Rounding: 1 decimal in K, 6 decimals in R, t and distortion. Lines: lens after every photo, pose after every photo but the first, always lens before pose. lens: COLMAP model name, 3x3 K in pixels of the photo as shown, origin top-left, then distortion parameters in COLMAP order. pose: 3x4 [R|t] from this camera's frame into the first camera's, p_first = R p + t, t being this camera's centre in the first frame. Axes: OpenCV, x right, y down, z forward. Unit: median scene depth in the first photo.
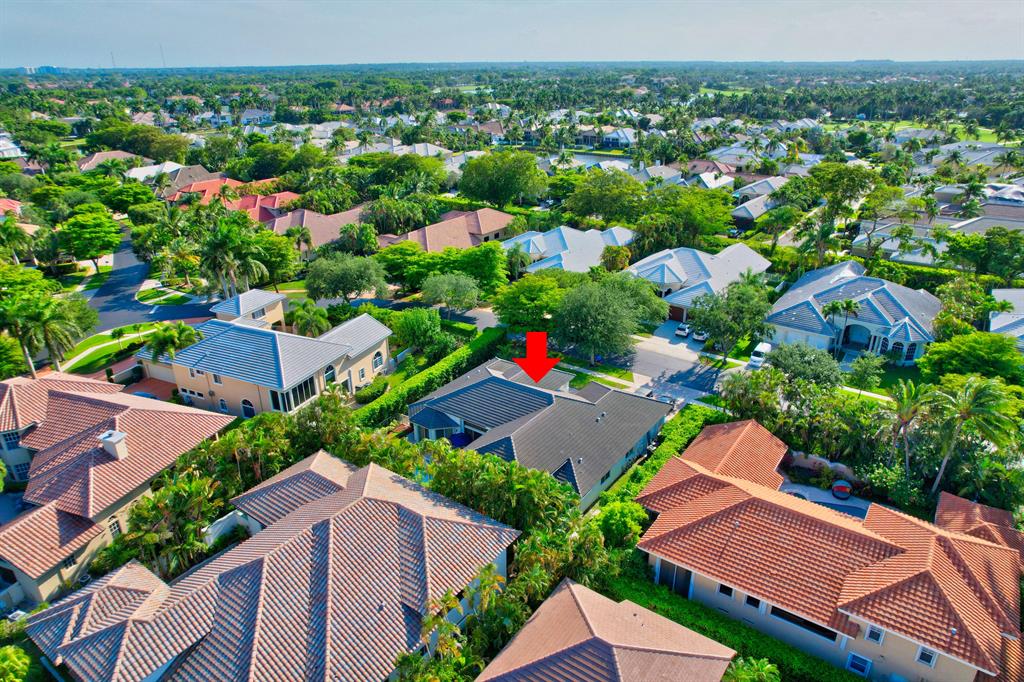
lens RADIAL K [[658.3, 0, 510.1], [0, 658.3, 360.3], [0, 0, 1]] dist [-0.004046, -0.000564]
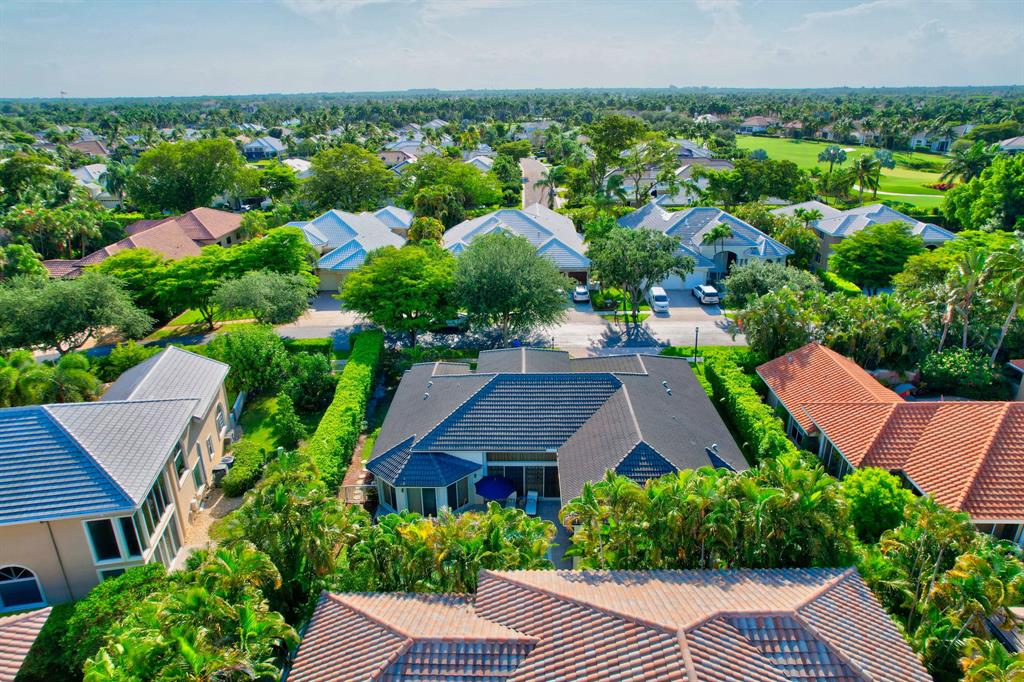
lens RADIAL K [[658.3, 0, 510.1], [0, 658.3, 360.3], [0, 0, 1]] dist [-0.004046, -0.000564]
pose [[0.824684, -0.225207, 0.518824, -0.263479], [0.249168, 0.968158, 0.024191, -0.000799], [-0.507751, 0.109324, 0.854539, 0.354877]]
